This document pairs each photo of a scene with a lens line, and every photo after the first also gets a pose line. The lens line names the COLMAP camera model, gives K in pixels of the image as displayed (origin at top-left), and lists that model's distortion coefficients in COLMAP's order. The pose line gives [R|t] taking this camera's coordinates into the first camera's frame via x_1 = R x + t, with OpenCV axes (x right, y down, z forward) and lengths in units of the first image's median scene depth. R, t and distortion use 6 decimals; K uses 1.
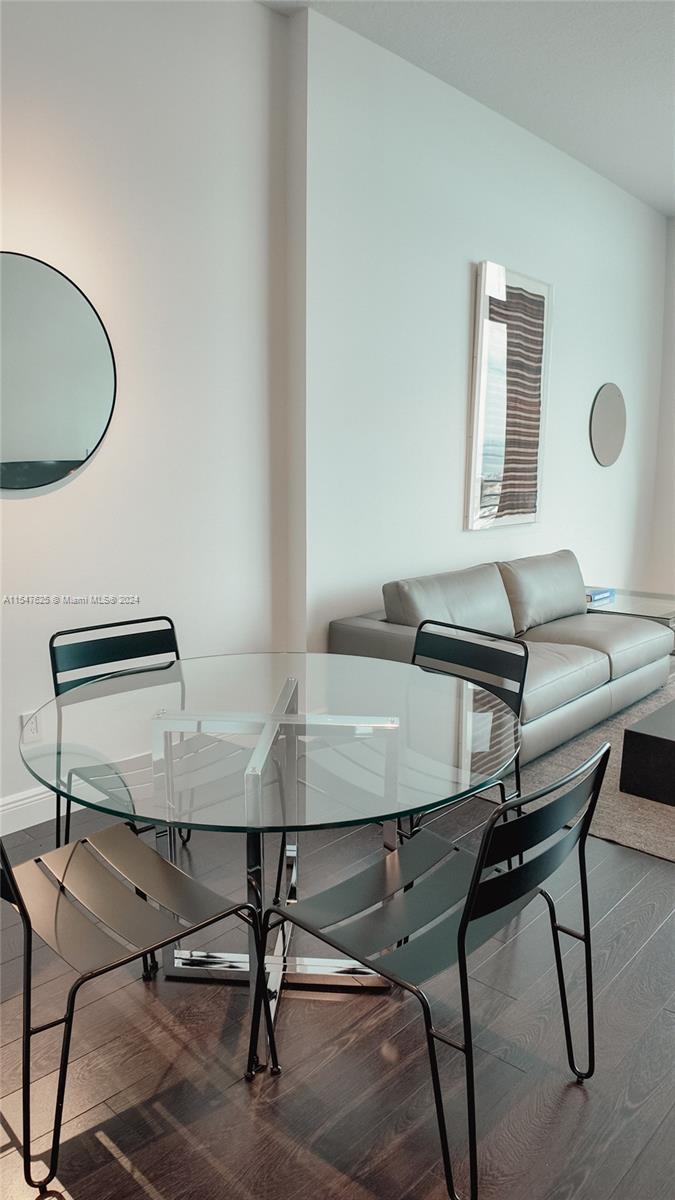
lens RADIAL K [[1745.8, 0, 339.0], [0, 1745.8, 601.1], [0, 0, 1]] dist [0.072815, 0.000000]
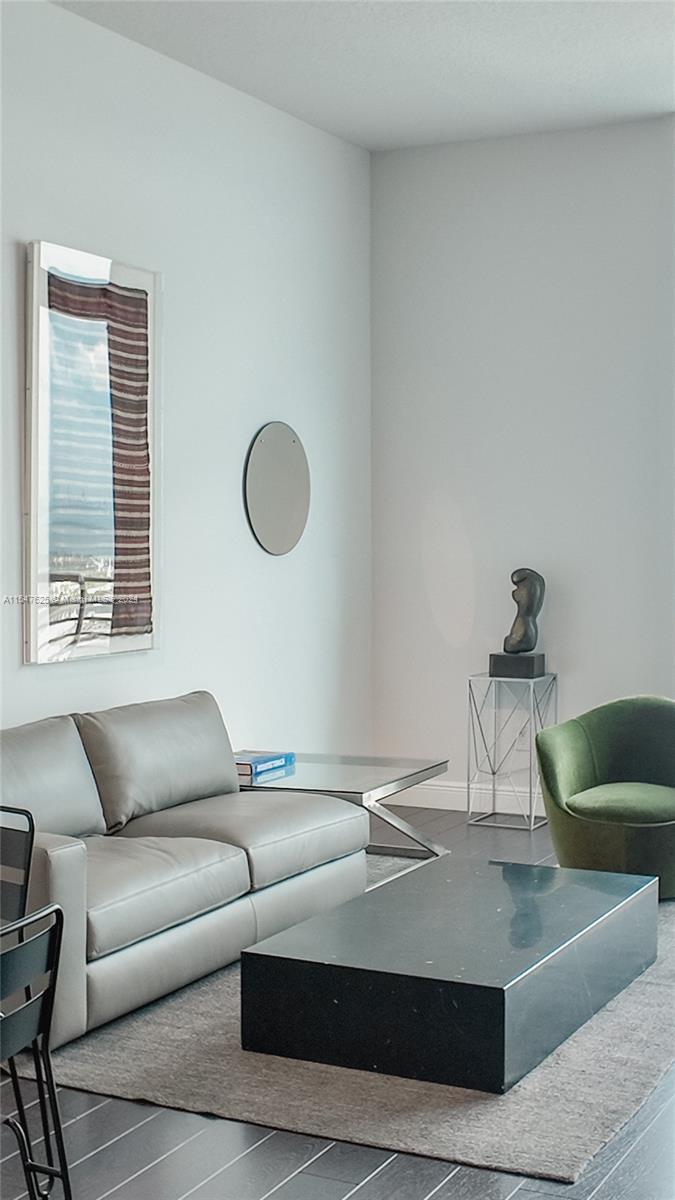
lens RADIAL K [[1745.8, 0, 334.2], [0, 1745.8, 591.1], [0, 0, 1]] dist [0.072815, 0.000000]
pose [[0.937889, -0.014640, 0.346628, -0.039936], [0.041501, 0.996670, -0.070195, -0.019040], [-0.344446, 0.080221, 0.935373, 0.395359]]
